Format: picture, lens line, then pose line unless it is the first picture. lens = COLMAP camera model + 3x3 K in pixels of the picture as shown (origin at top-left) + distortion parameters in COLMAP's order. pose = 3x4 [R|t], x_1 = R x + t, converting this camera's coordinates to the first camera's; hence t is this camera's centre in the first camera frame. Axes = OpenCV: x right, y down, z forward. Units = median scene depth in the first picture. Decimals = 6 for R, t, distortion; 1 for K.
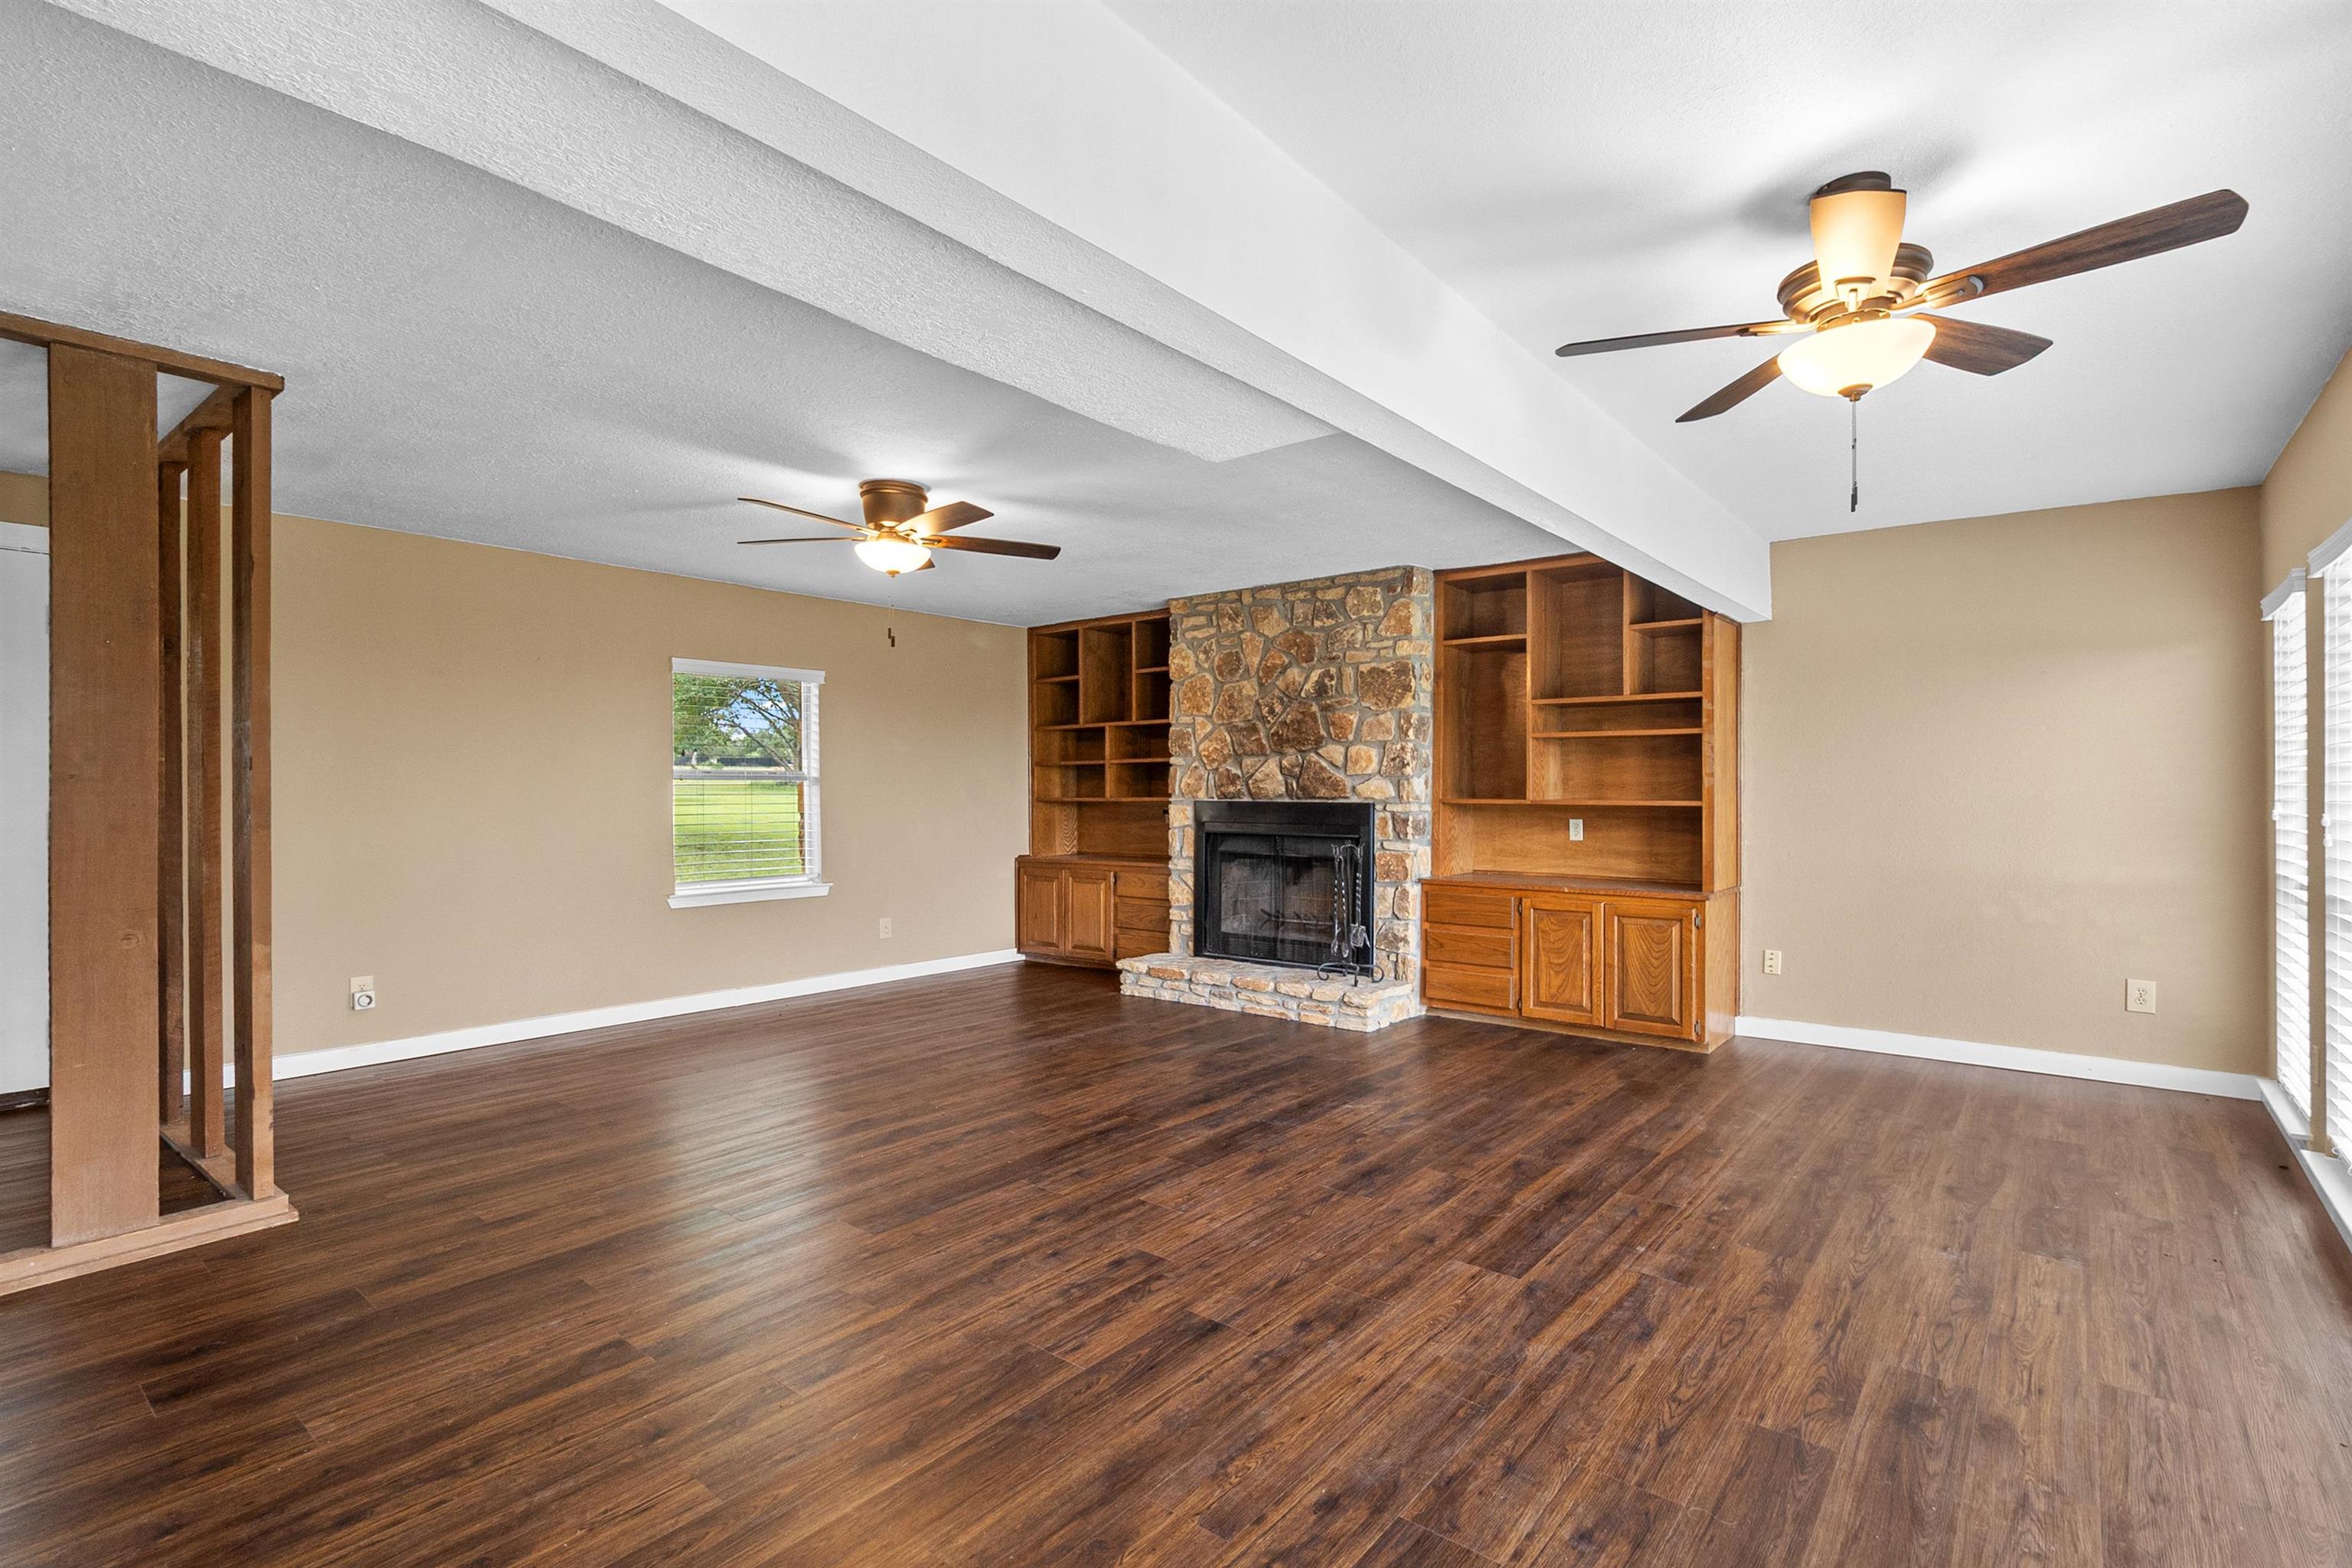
lens RADIAL K [[1096.3, 0, 1175.9], [0, 1096.3, 785.4], [0, 0, 1]] dist [0.002344, 0.000646]
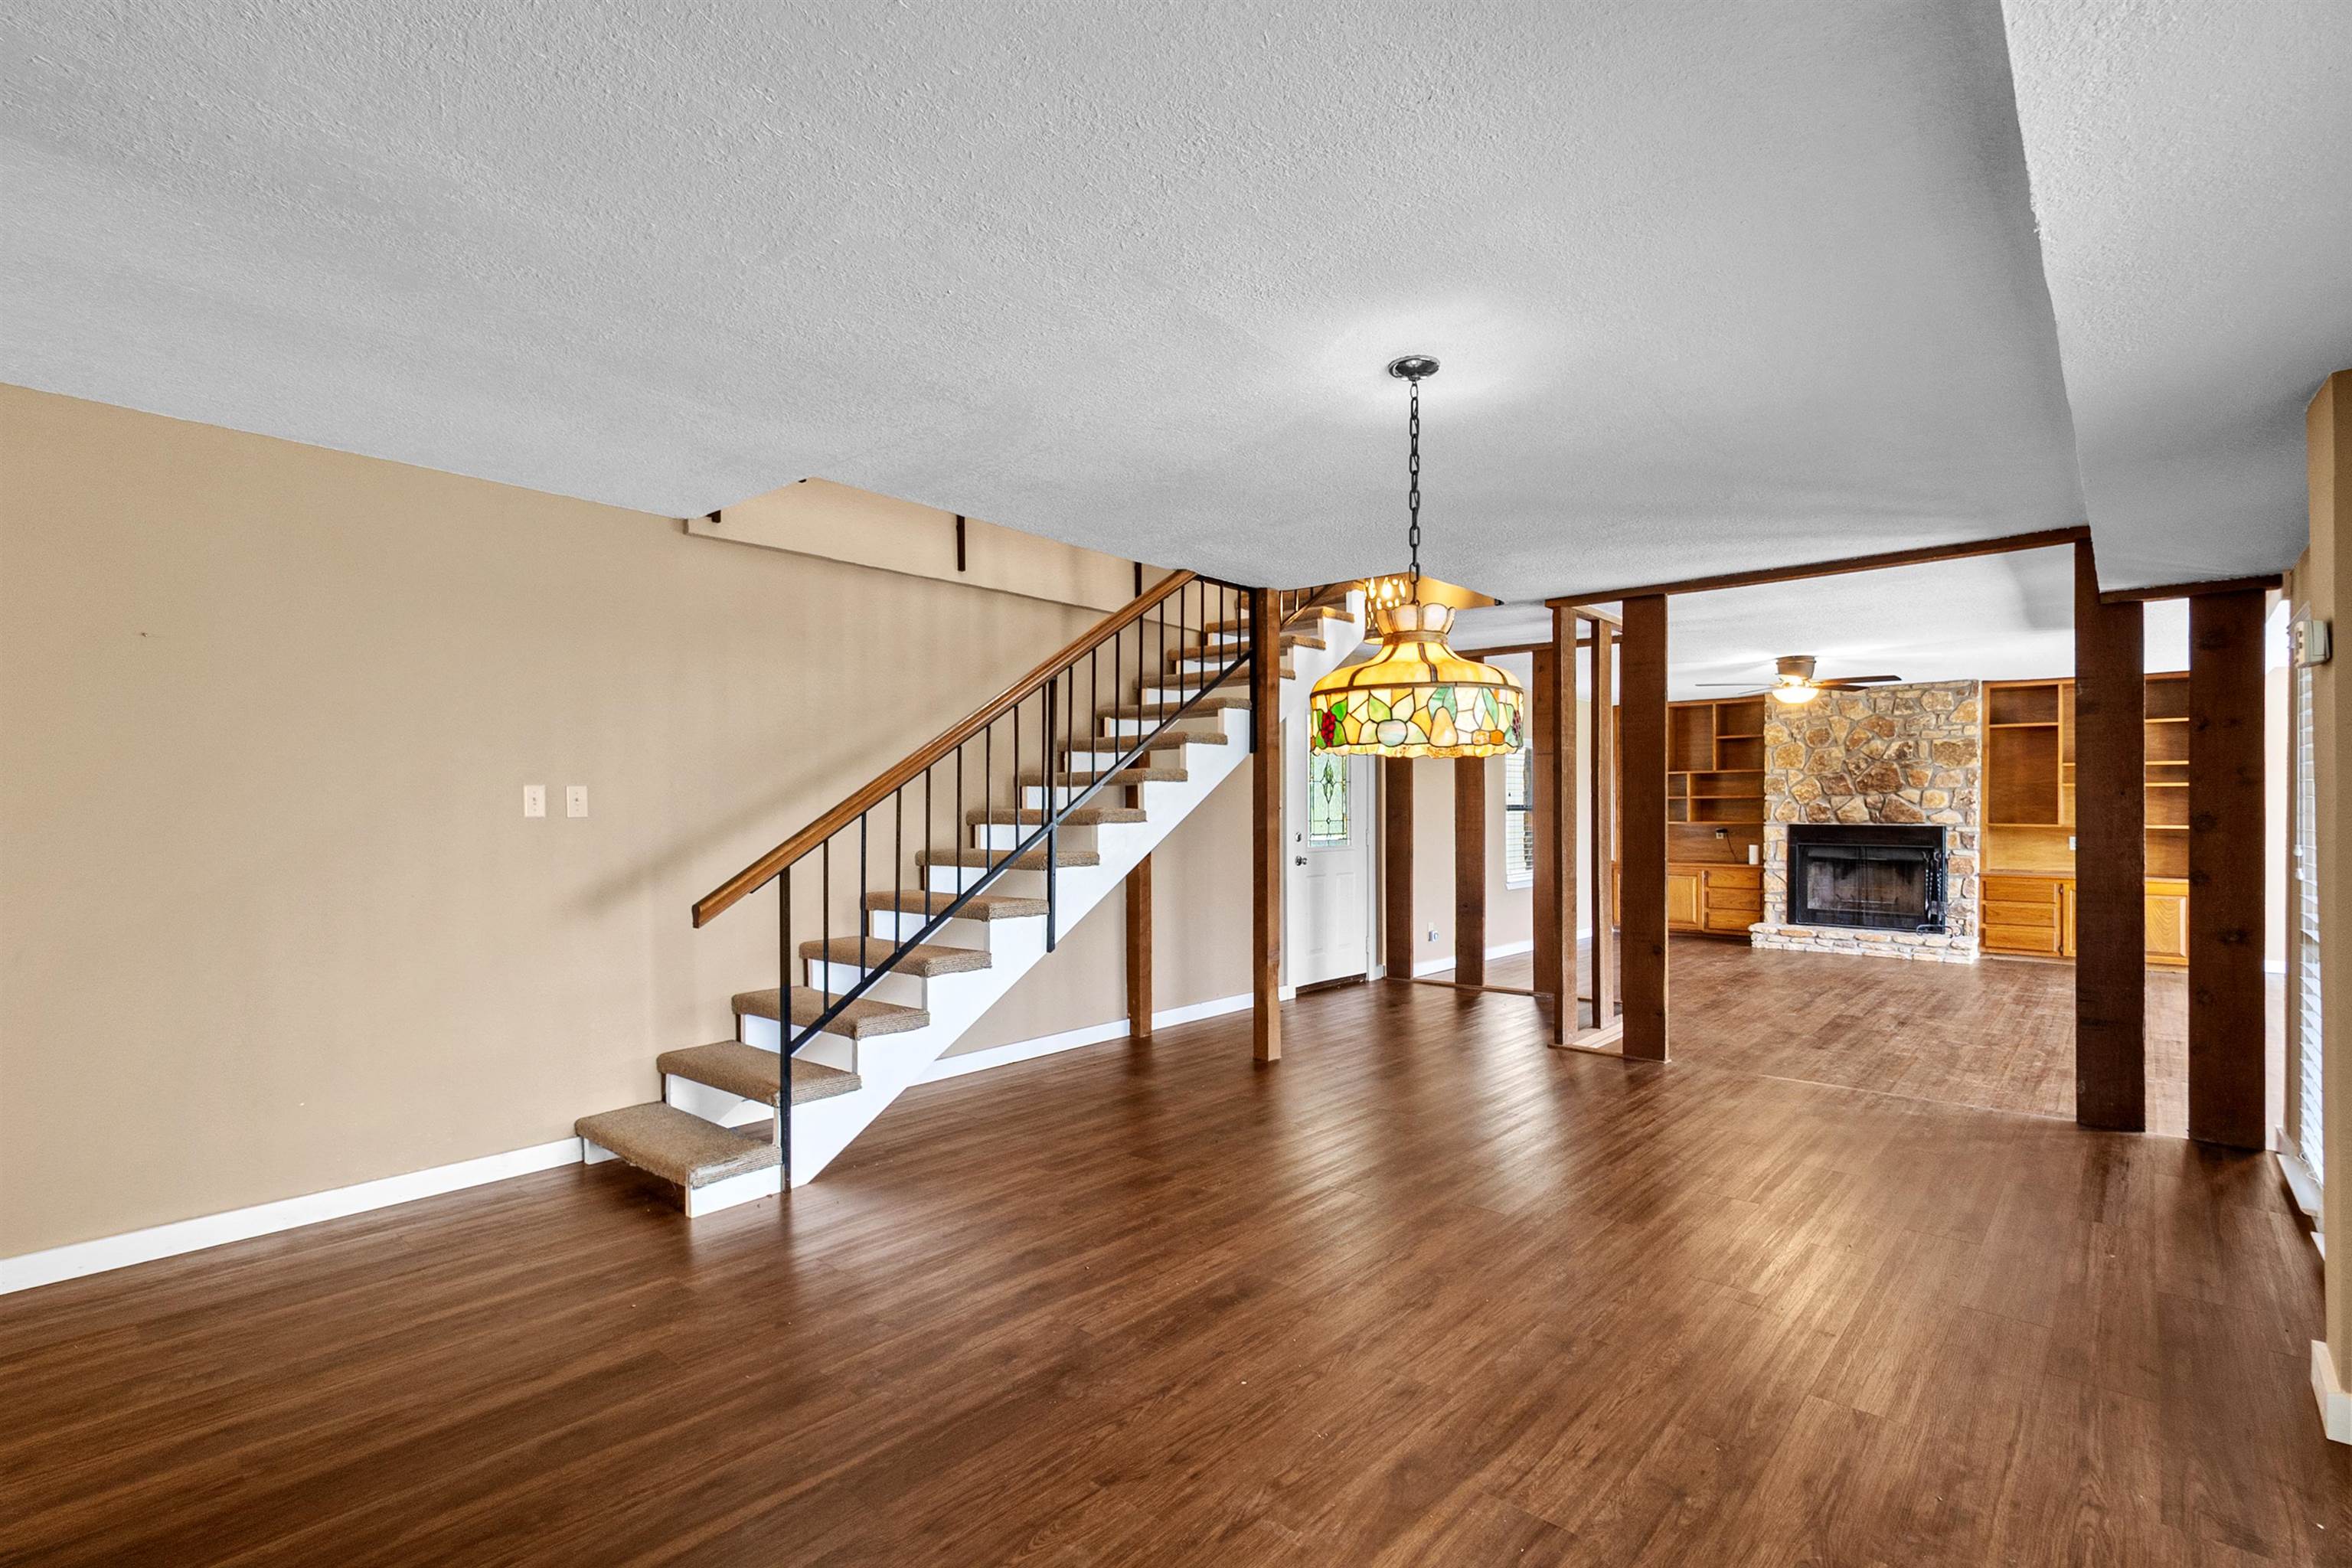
lens RADIAL K [[1096.3, 0, 1175.6], [0, 1096.3, 804.5], [0, 0, 1]] dist [0.002344, 0.000646]
pose [[0.999085, 0.000989, -0.042751, -0.836876], [-0.000844, 0.999994, 0.003419, -0.019135], [0.042754, -0.003380, 0.999080, -0.624693]]
